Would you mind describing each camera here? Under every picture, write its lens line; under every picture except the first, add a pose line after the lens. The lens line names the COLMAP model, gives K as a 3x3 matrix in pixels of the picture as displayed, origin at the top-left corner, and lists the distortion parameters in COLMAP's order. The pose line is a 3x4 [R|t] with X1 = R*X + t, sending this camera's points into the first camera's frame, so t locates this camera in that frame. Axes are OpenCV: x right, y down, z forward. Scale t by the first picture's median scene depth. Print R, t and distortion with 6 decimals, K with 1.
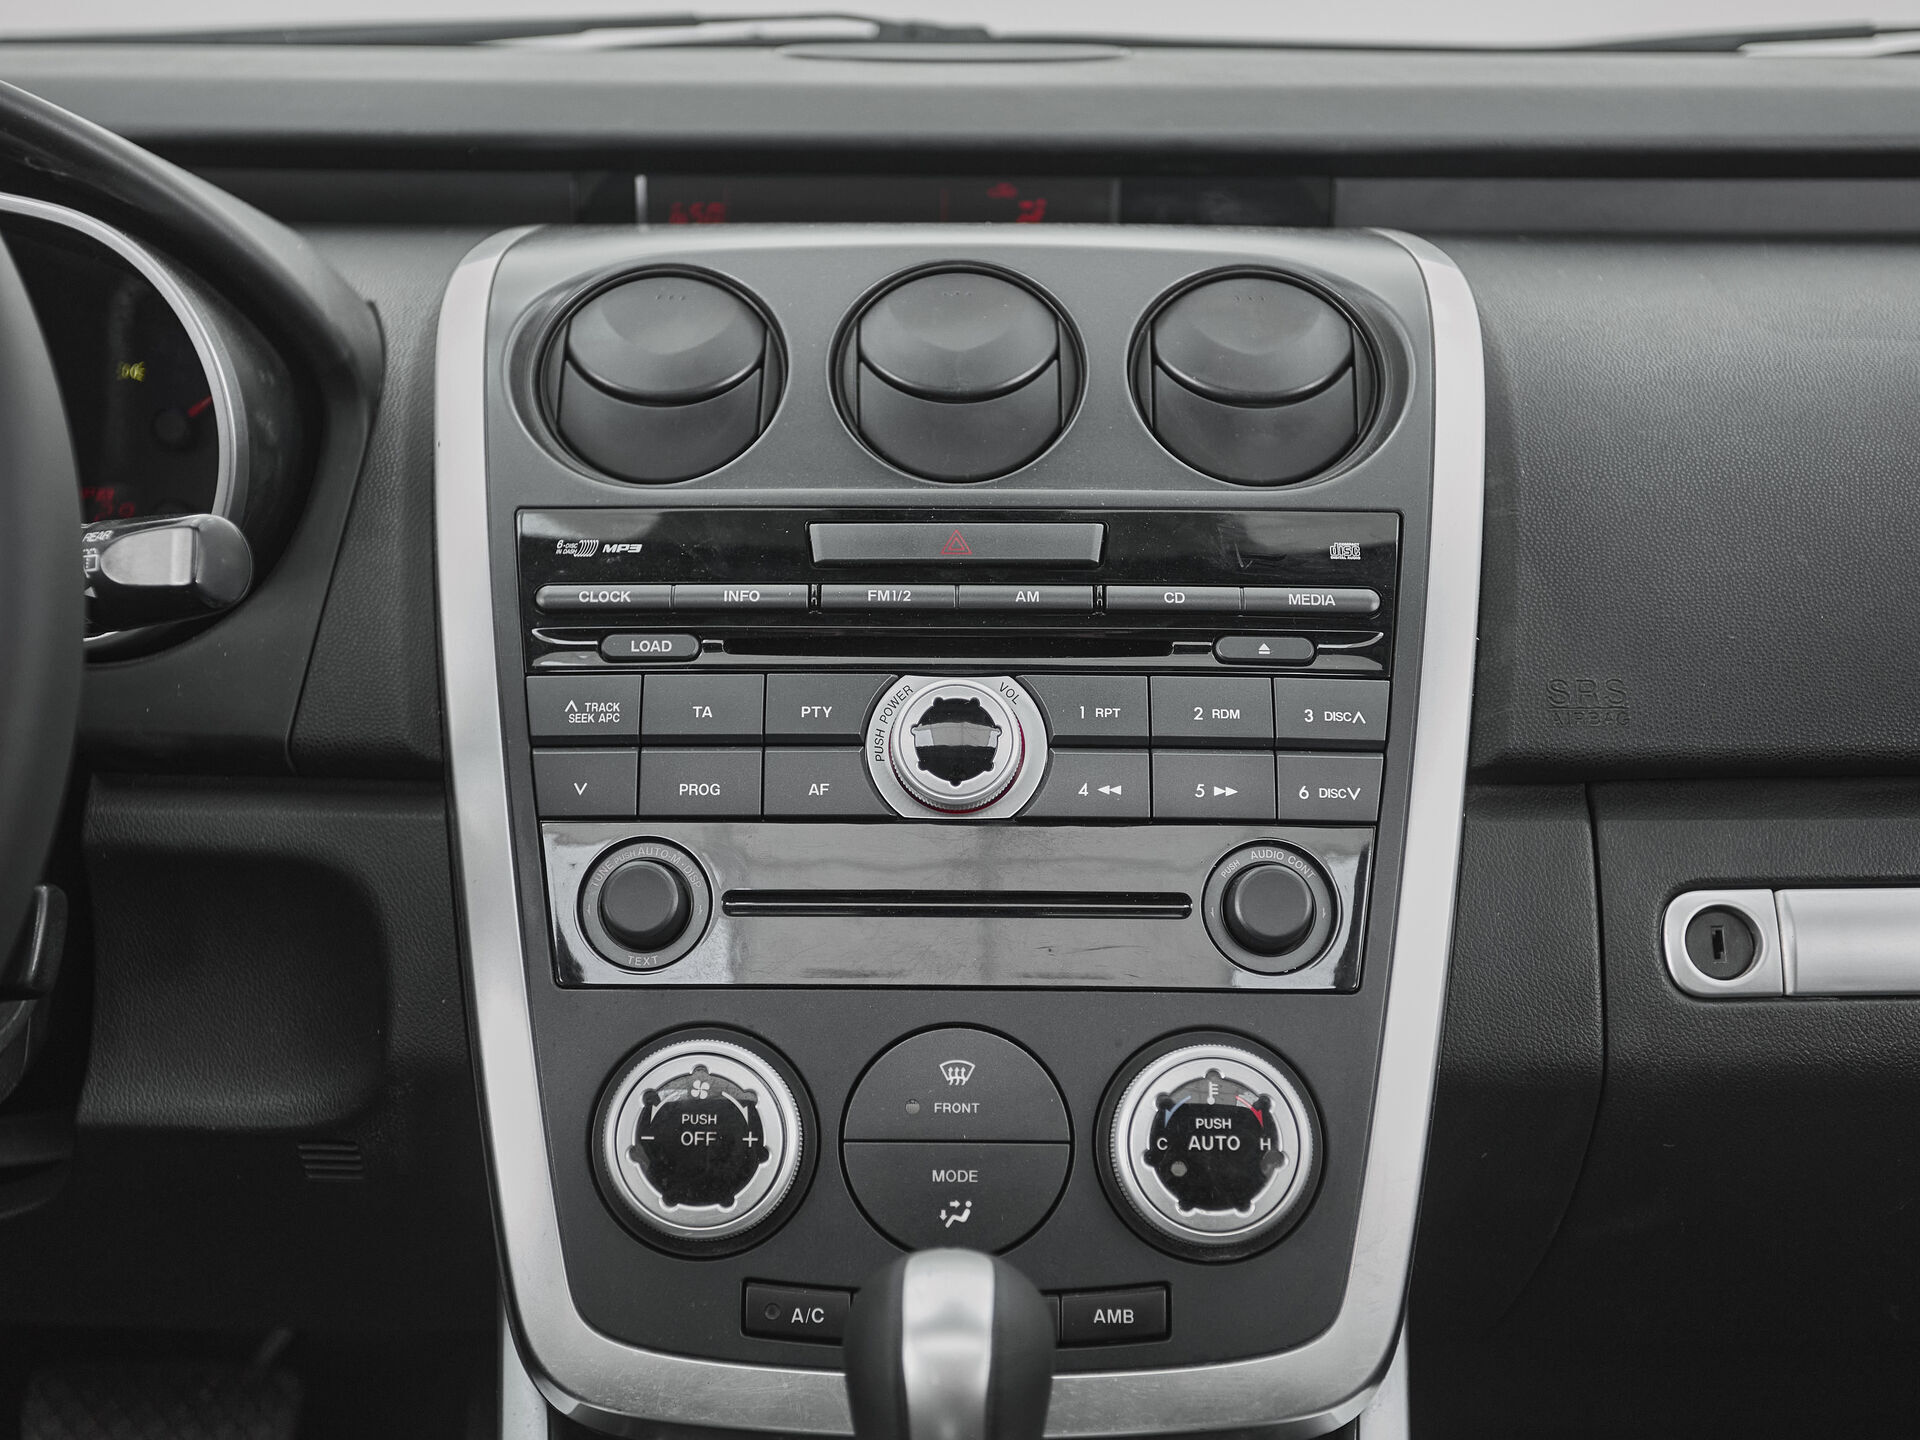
lens RADIAL K [[2571.4, 0, 898.5], [0, 2571.4, 720.8], [0, 0, 1]] dist [0.032496, 0.008172]
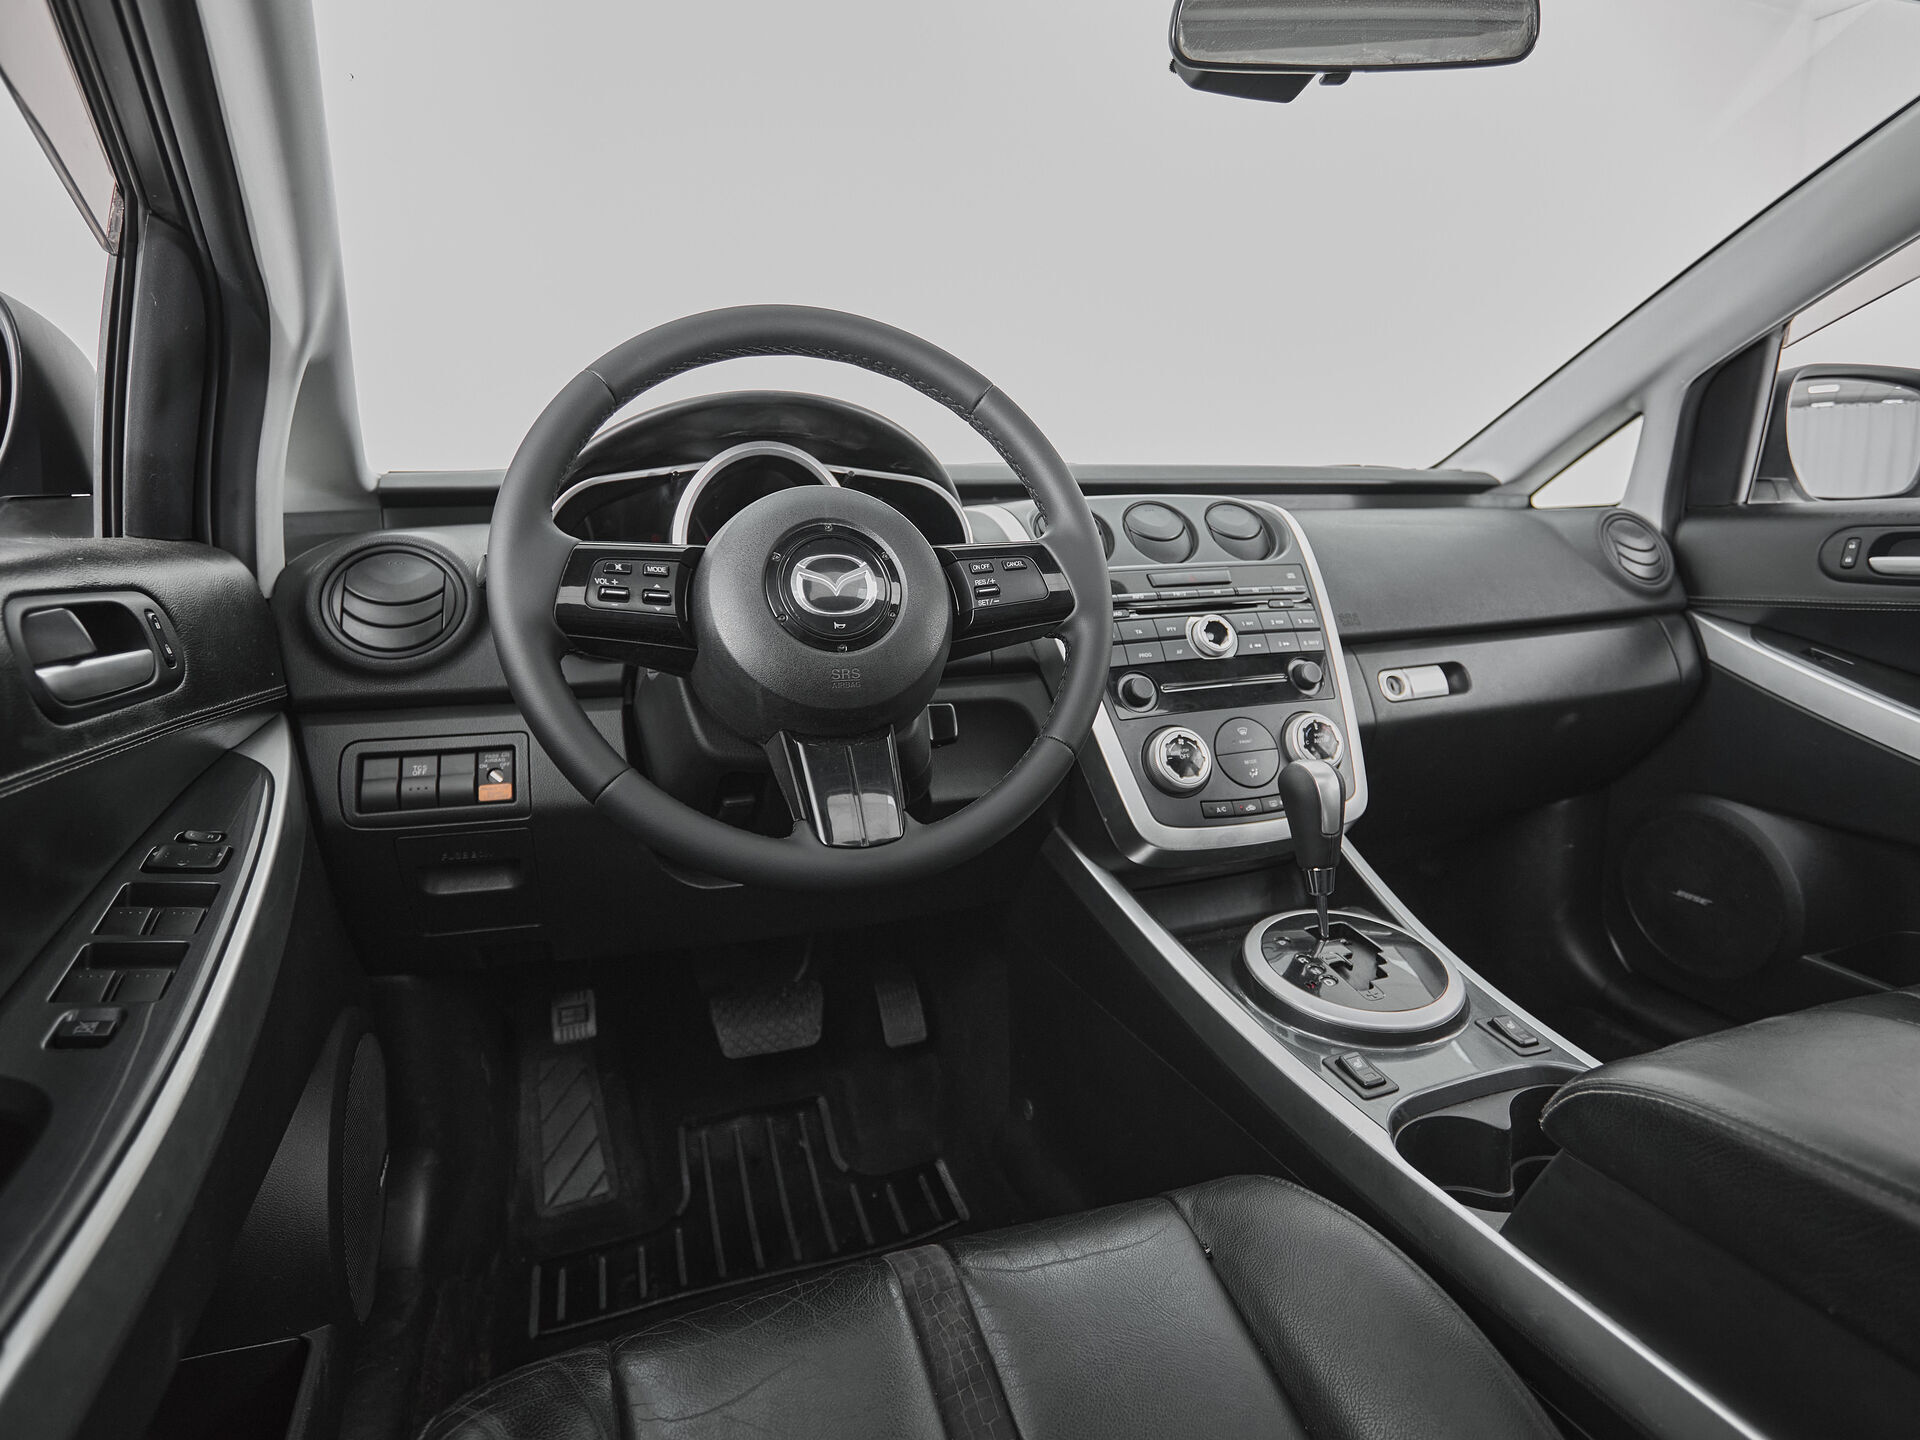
lens RADIAL K [[1075.2, 0, 994.0], [0, 1075.2, 713.3], [0, 0, 1]] dist [-0.003534, -0.001757]
pose [[0.924193, -0.090472, 0.371056, -0.709887], [0.131209, 0.987618, -0.085999, 0.177919], [-0.358681, 0.128165, 0.924620, -0.115881]]
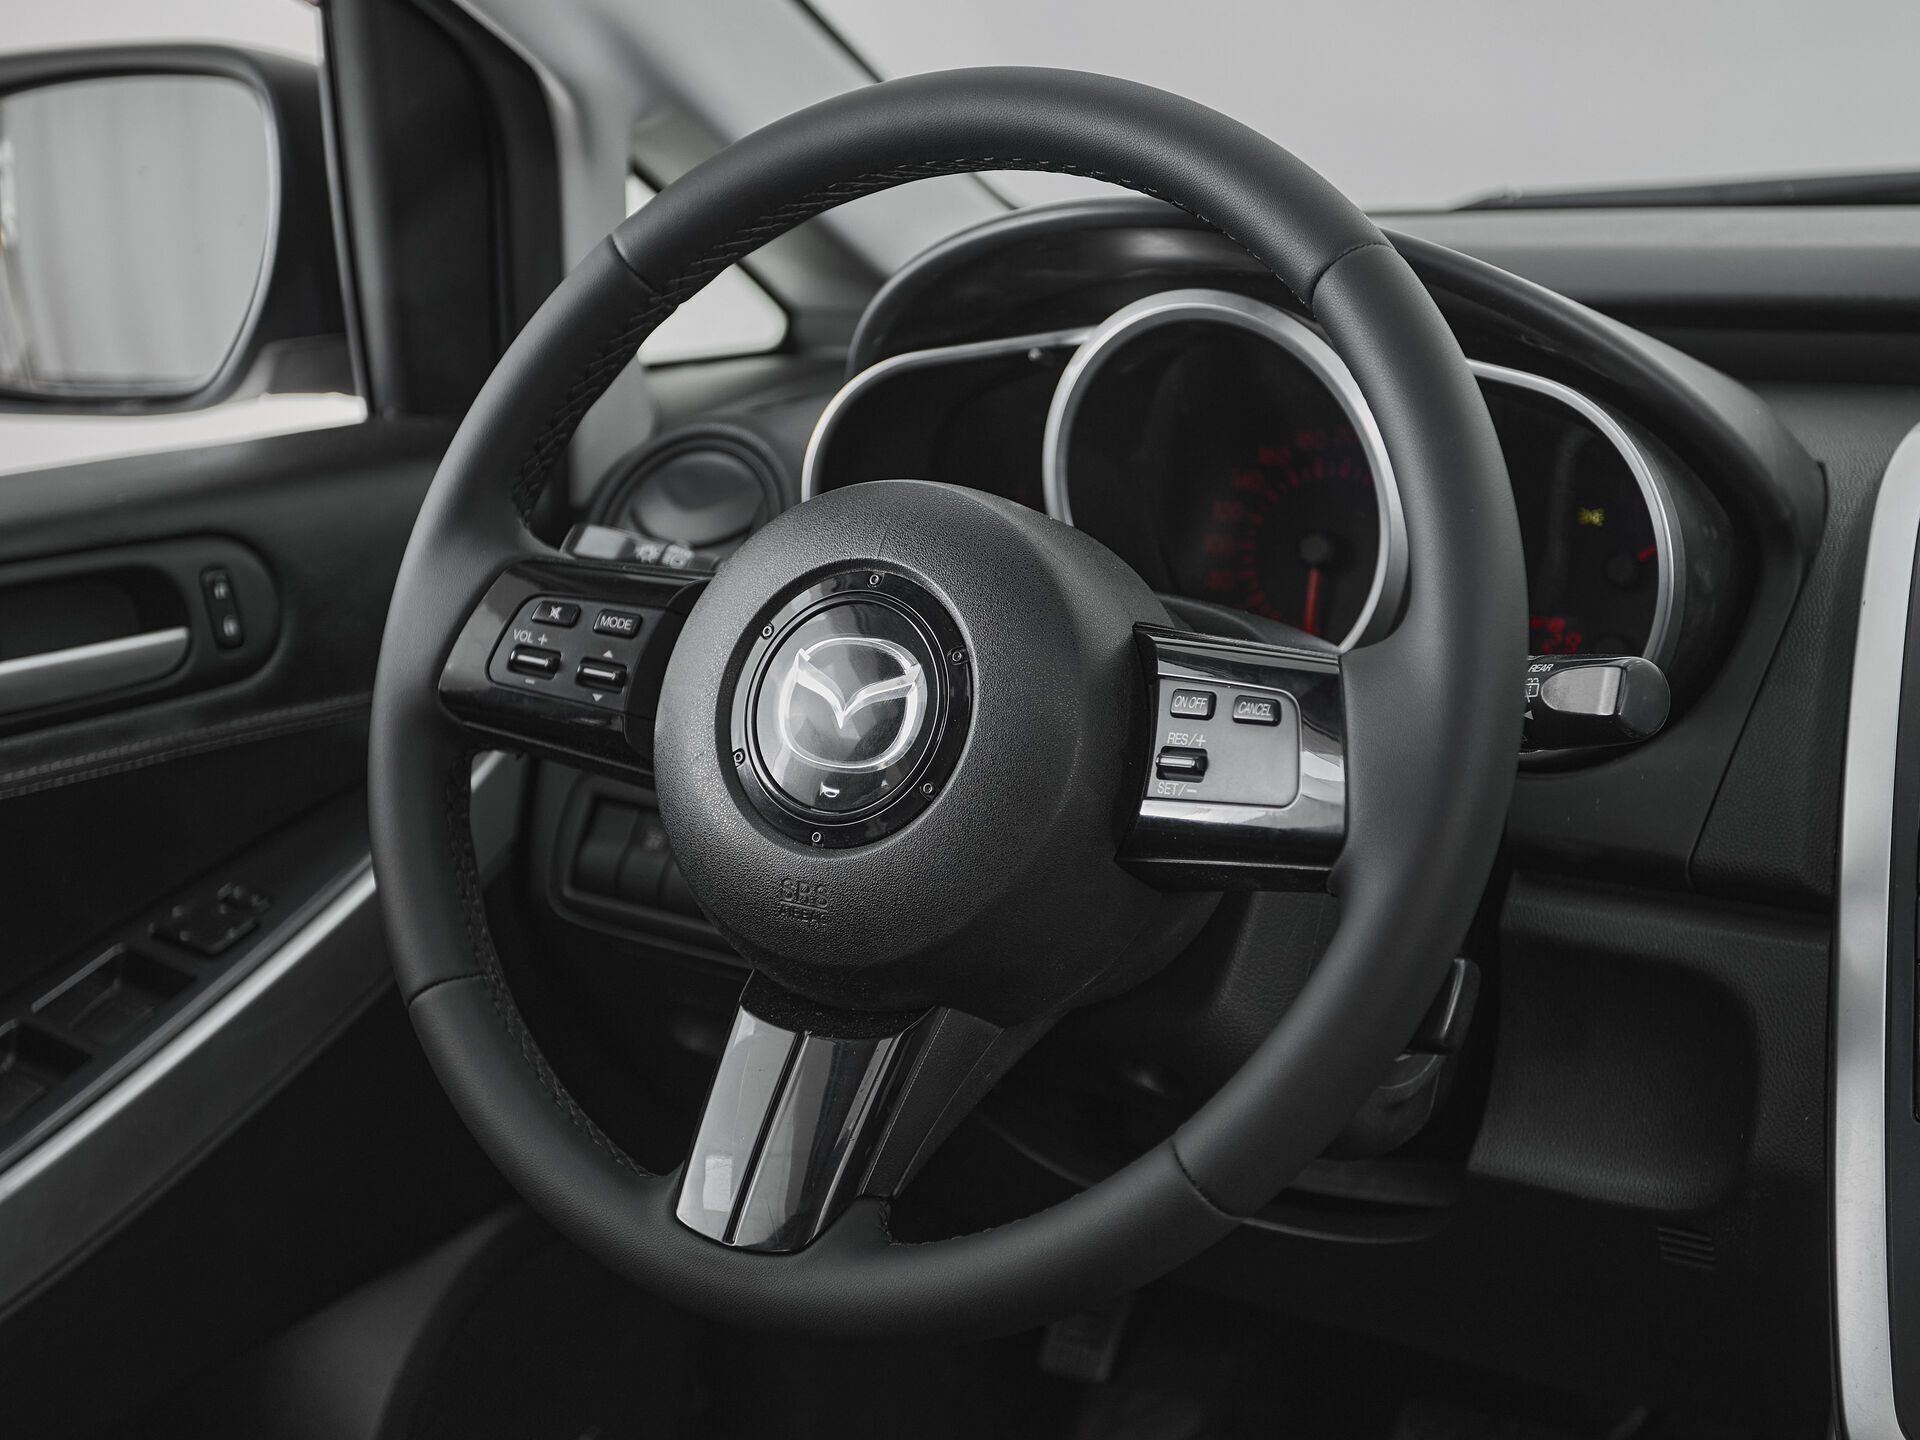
lens RADIAL K [[2600.4, 0, 920.0], [0, 2600.4, 796.3], [0, 0, 1]] dist [0.022440, -0.010626]
pose [[0.854728, 0.105911, -0.508156, 0.047522], [-0.112942, 0.993455, 0.017087, -0.001576], [0.506640, 0.042788, 0.861096, -0.135094]]
